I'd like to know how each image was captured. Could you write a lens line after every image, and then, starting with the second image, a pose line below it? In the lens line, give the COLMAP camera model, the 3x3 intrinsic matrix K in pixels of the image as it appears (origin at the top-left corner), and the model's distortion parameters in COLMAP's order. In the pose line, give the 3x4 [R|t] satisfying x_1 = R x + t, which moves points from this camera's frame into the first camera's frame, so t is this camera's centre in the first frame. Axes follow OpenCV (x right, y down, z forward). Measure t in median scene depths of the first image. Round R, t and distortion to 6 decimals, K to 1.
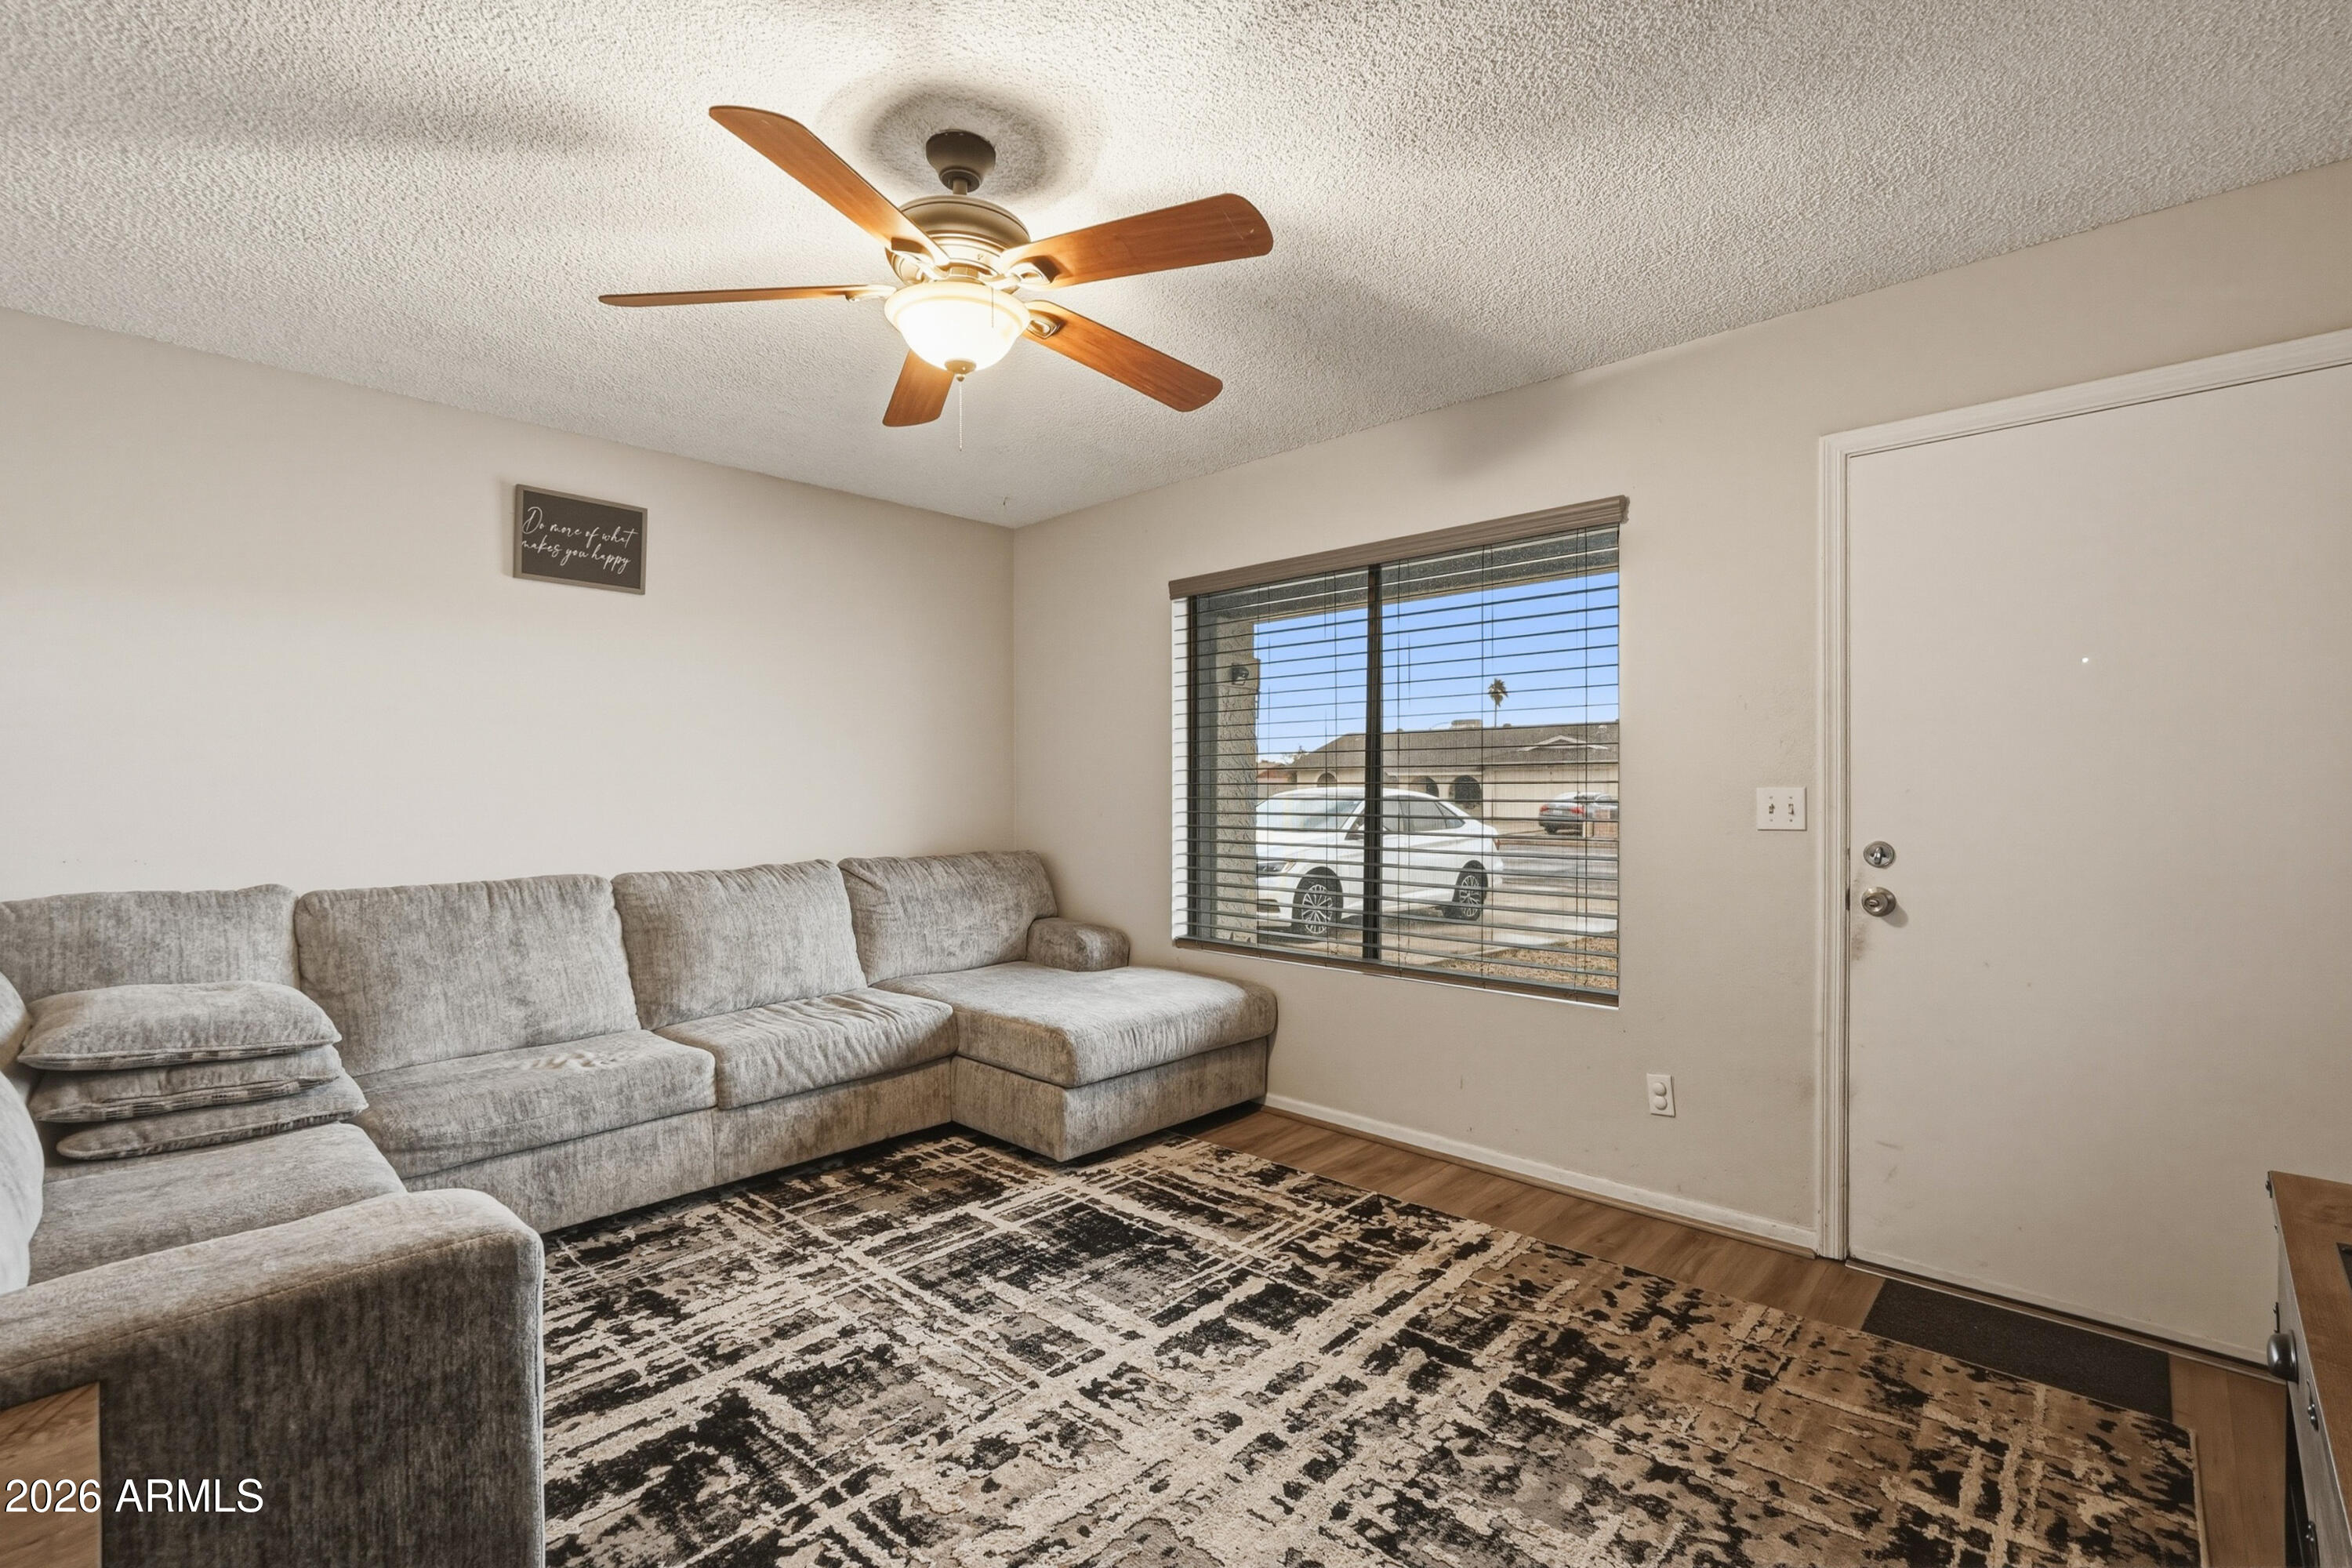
lens RADIAL K [[1085.2, 0, 1190.5], [0, 1085.2, 782.8], [0, 0, 1]] dist [-0.007882, 0.004328]
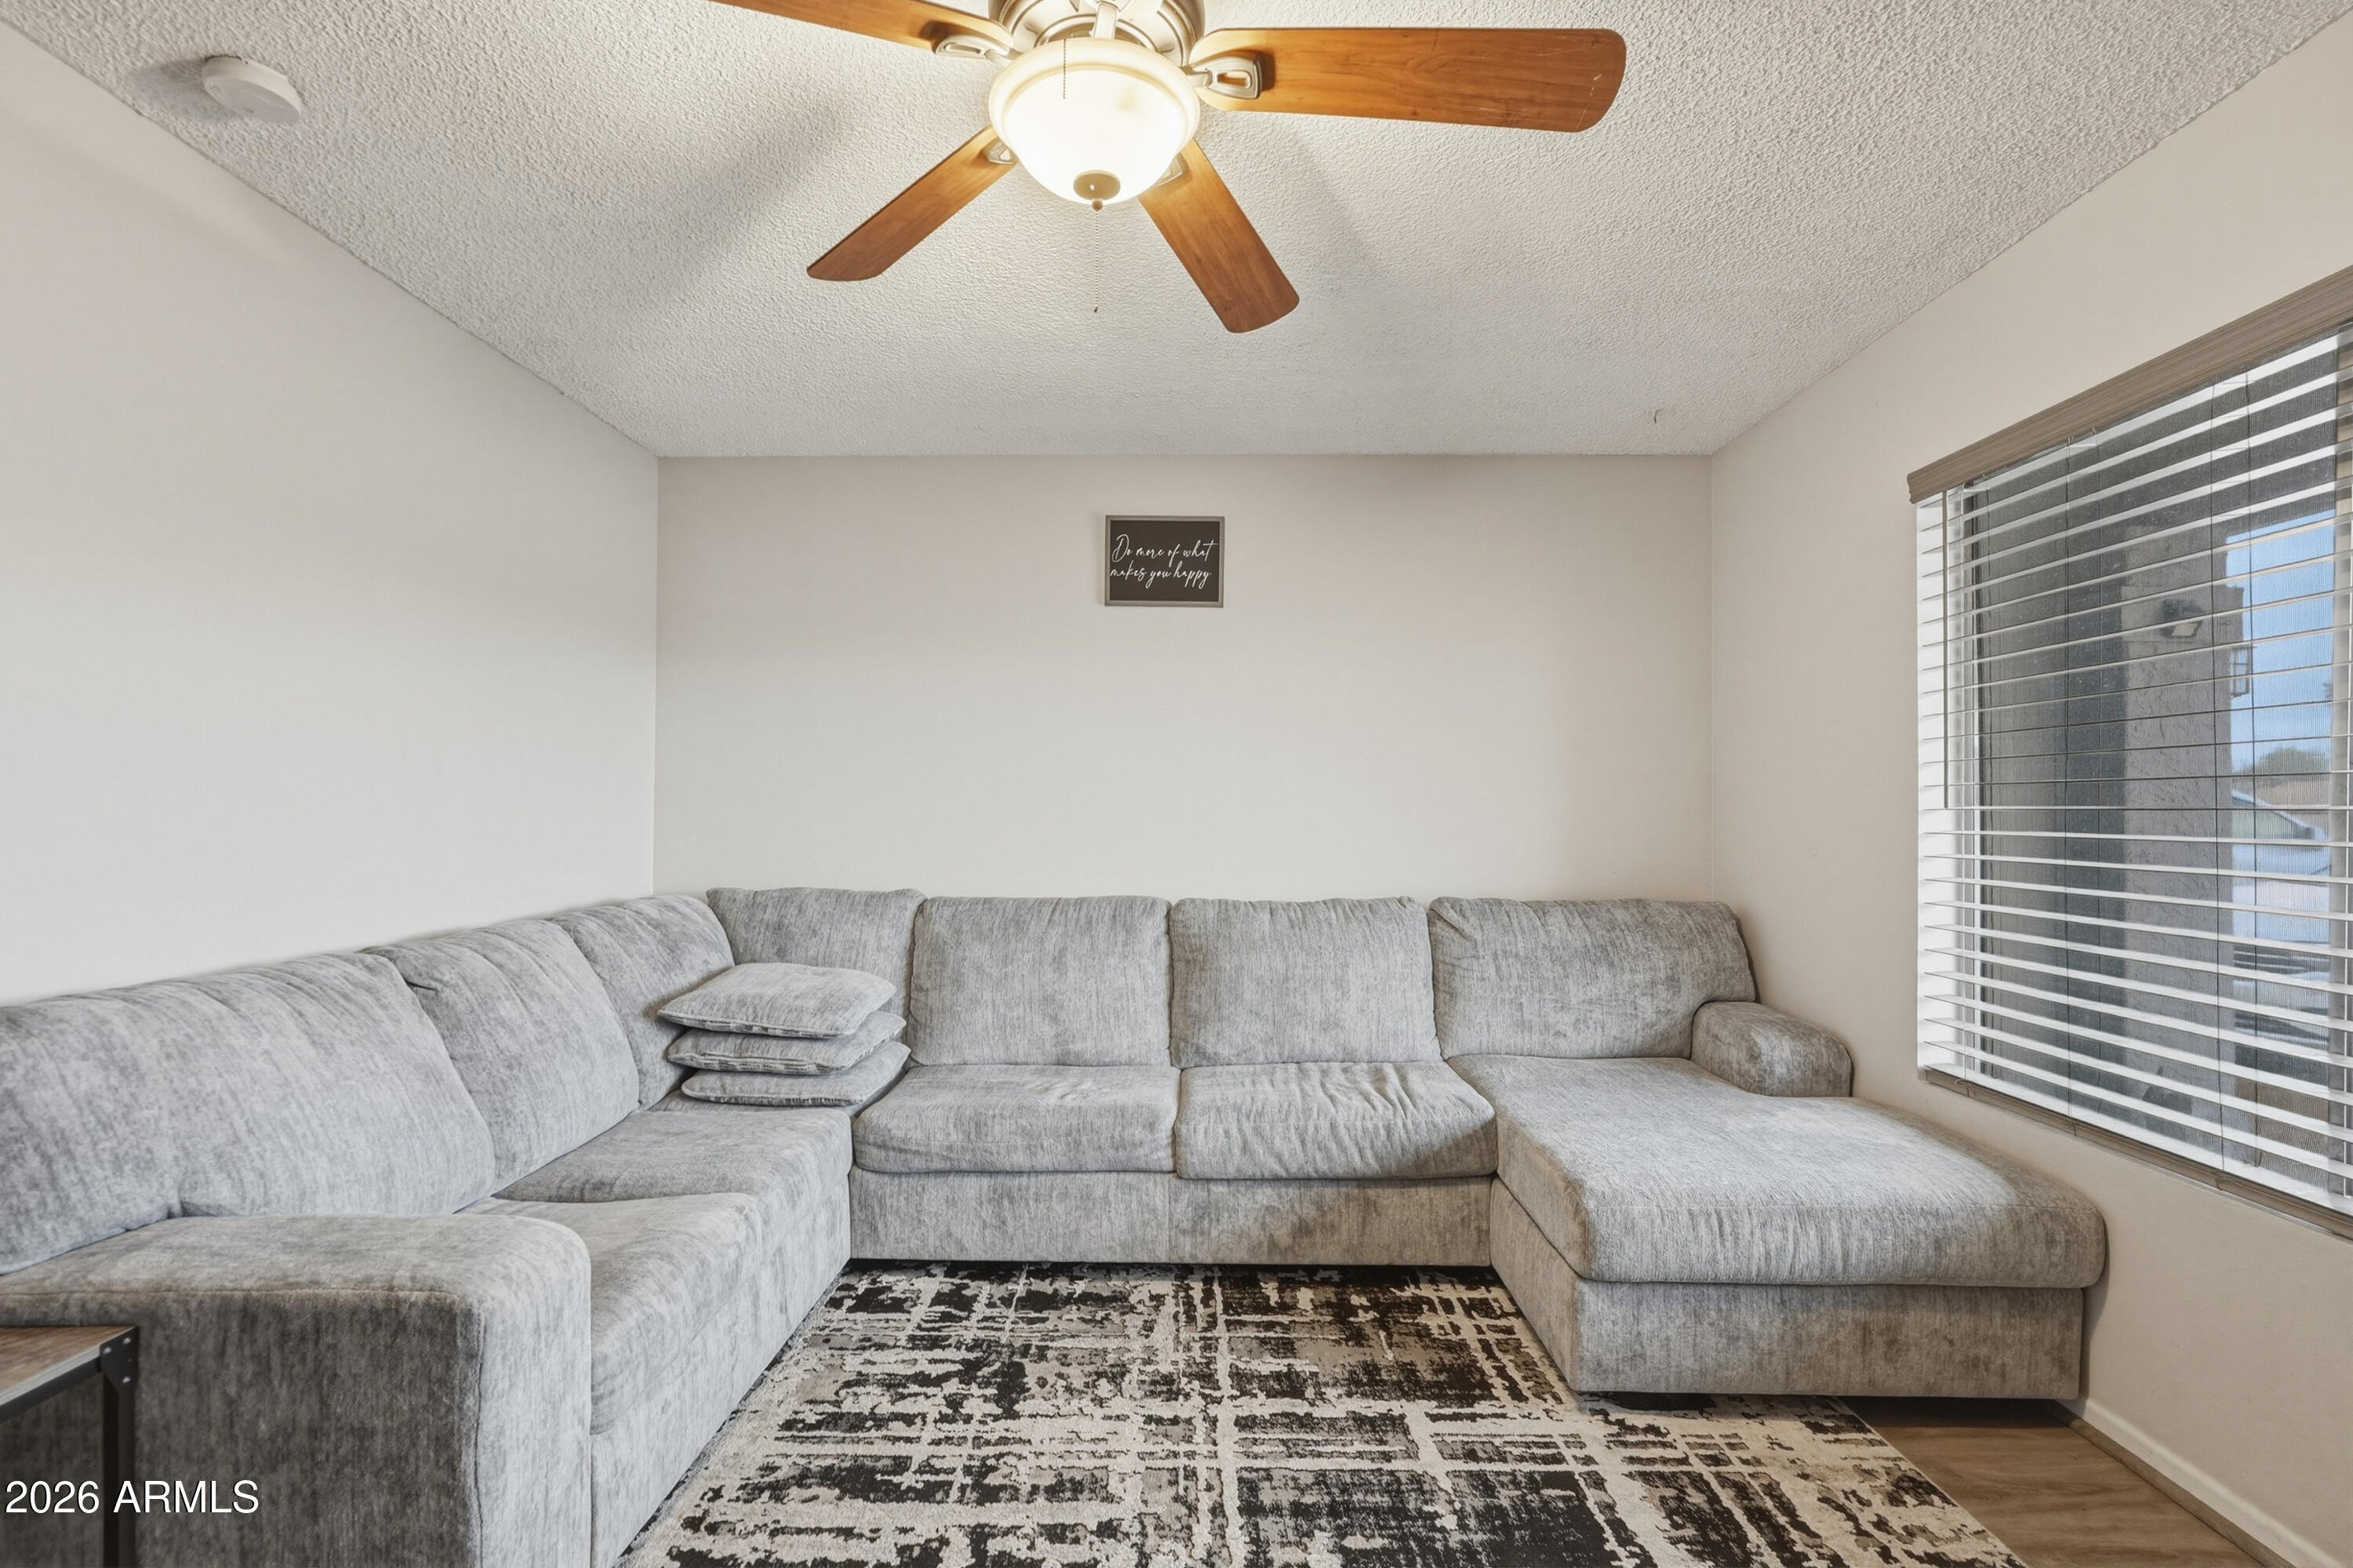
lens RADIAL K [[1085.7, 0, 1171.8], [0, 1085.7, 788.0], [0, 0, 1]] dist [-0.007882, 0.004328]
pose [[0.661521, -0.008362, -0.749880, 0.222990], [-0.003151, 0.999898, -0.013930, -0.000925], [0.749920, 0.011578, 0.661428, 0.410181]]
